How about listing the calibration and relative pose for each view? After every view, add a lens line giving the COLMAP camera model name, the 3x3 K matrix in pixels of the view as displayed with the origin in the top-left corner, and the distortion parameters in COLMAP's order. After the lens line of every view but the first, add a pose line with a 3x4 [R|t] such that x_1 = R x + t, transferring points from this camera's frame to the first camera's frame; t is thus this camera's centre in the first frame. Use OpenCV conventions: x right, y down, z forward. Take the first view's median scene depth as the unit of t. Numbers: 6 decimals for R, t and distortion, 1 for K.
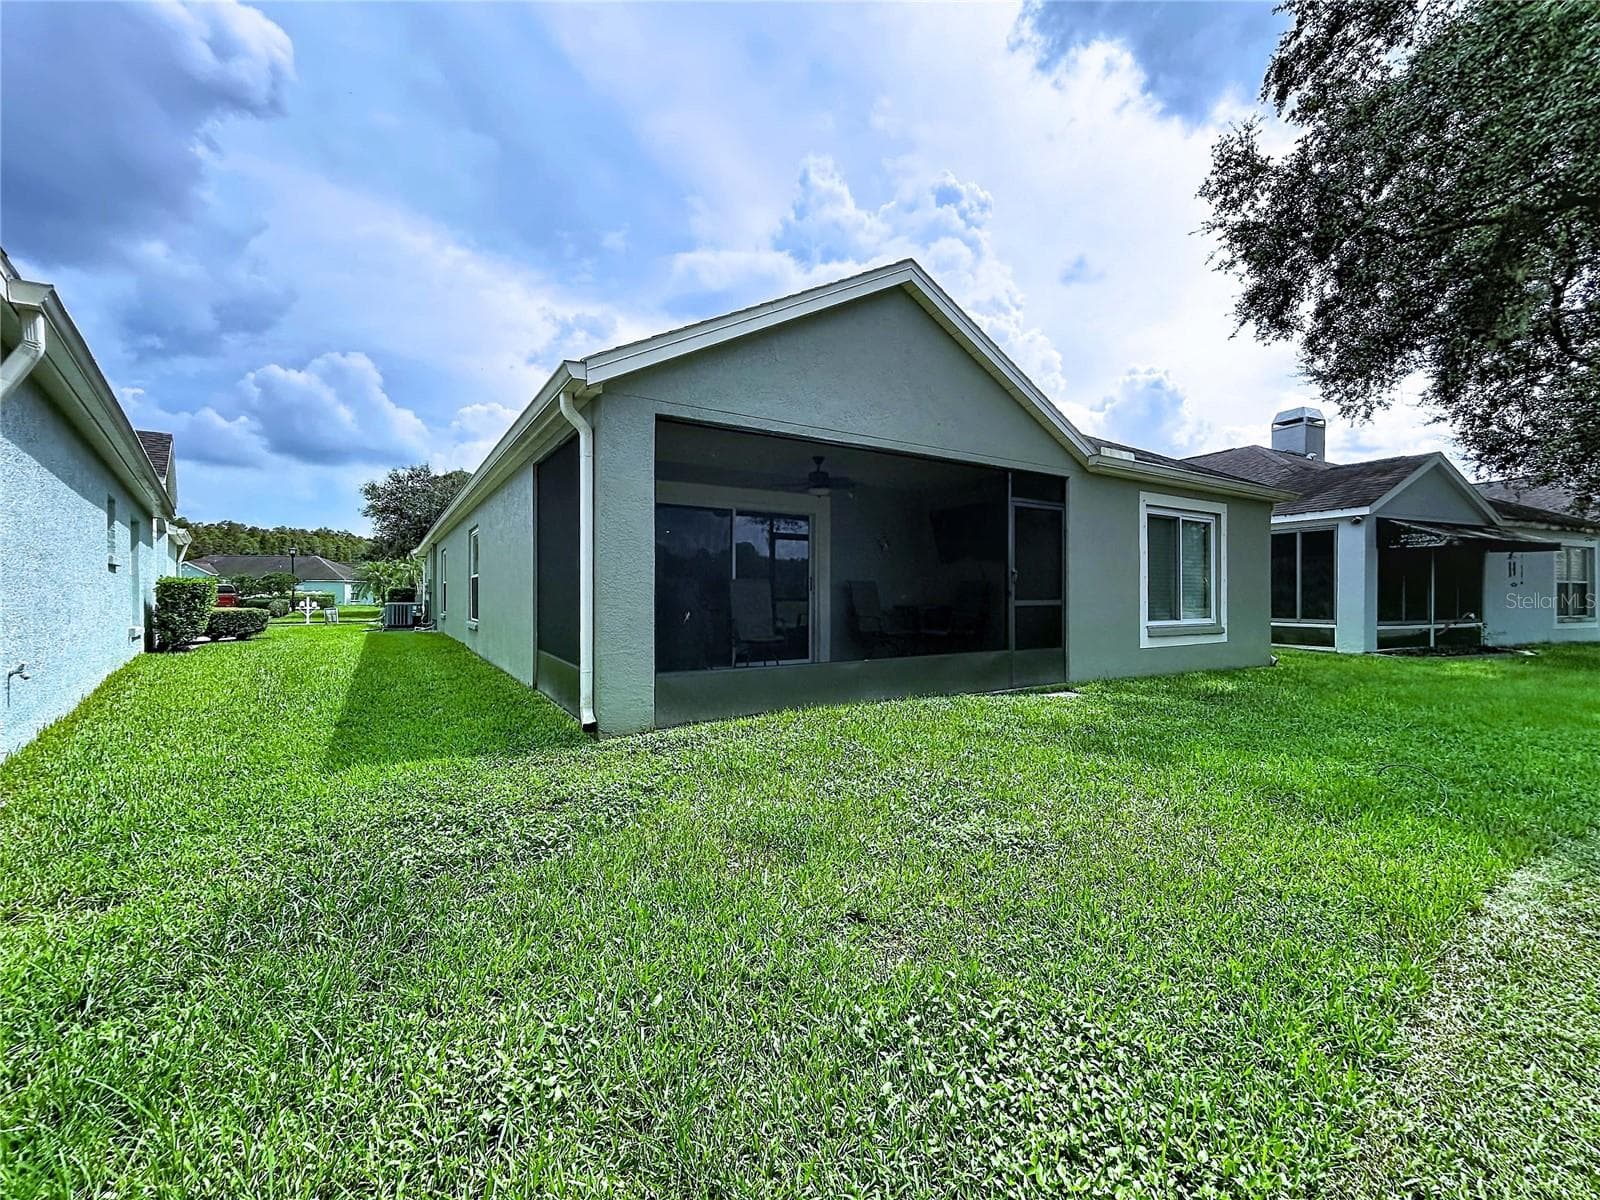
lens RADIAL K [[632.2, 0, 780.3], [0, 632.2, 582.6], [0, 0, 1]] dist [-0.001745, -0.000019]
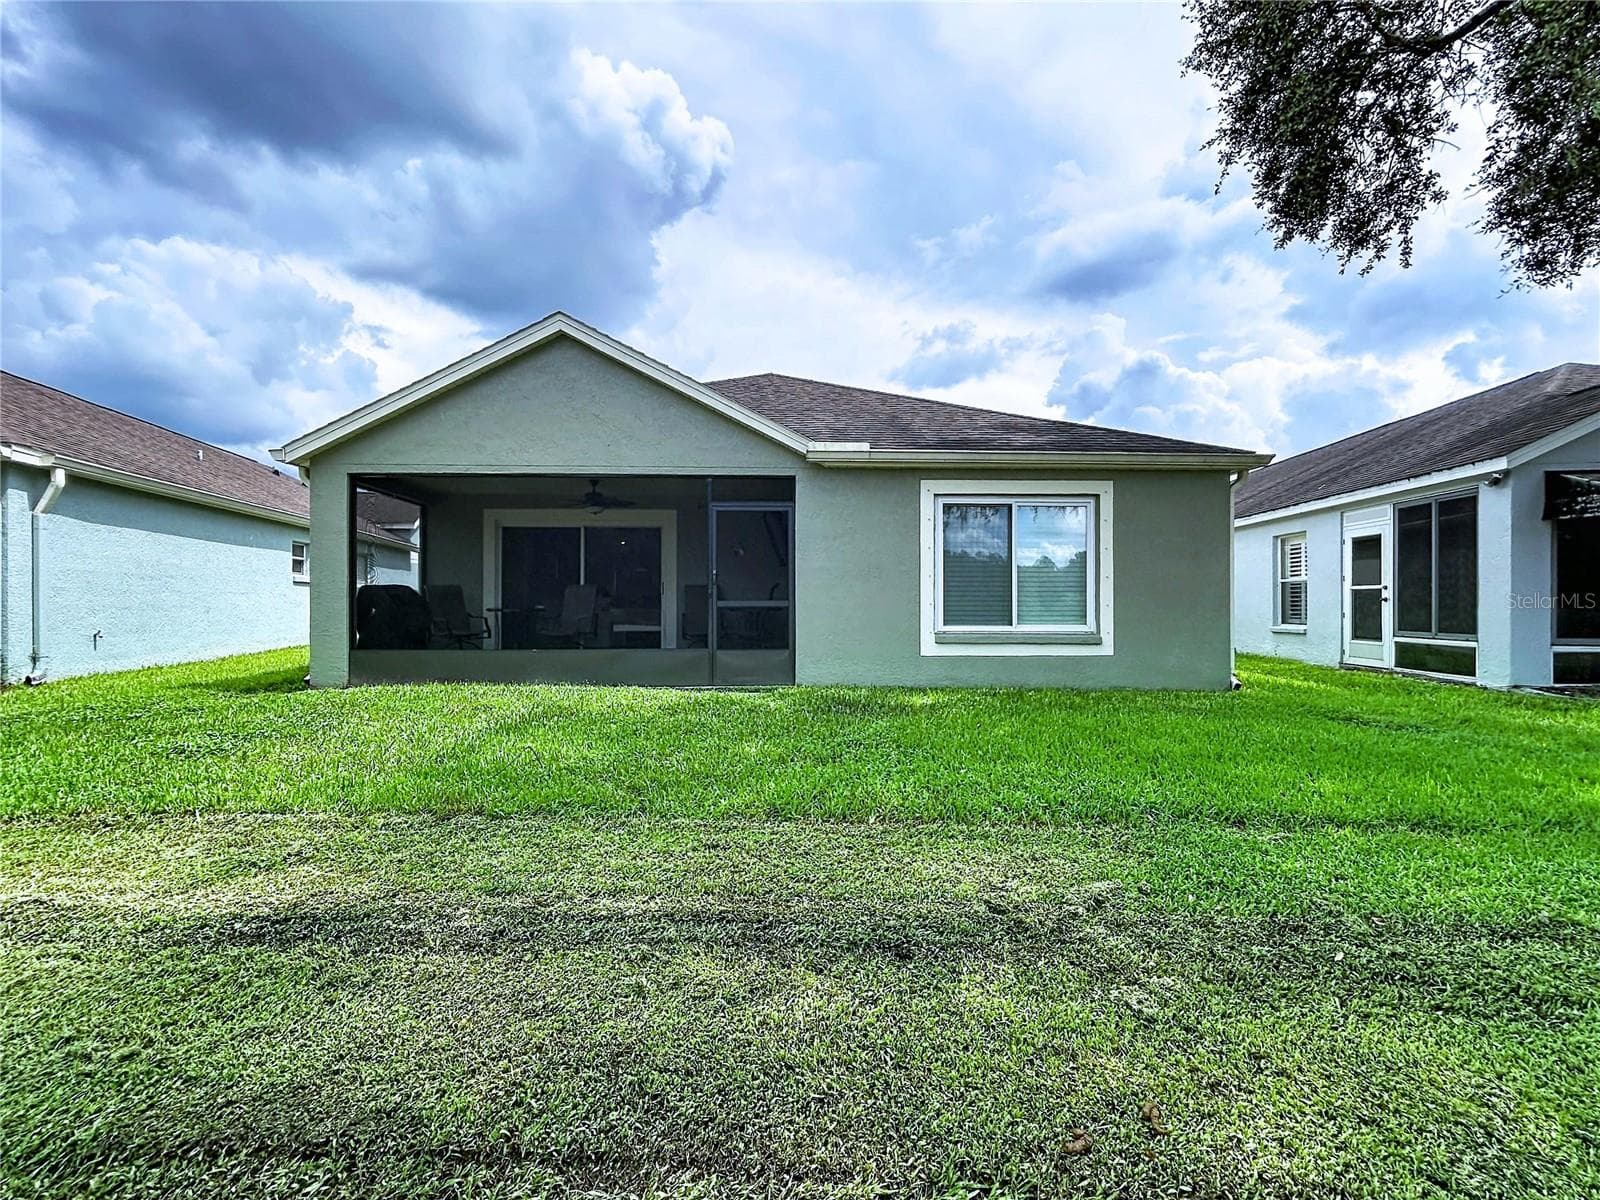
lens RADIAL K [[662.4, 0, 794.6], [0, 662.4, 604.4], [0, 0, 1]] dist [-0.001975, 0.000647]
pose [[0.873480, -0.003226, -0.486850, 0.846646], [0.010075, 0.999884, 0.011451, 0.018360], [0.486756, -0.014908, 0.873411, 0.088226]]
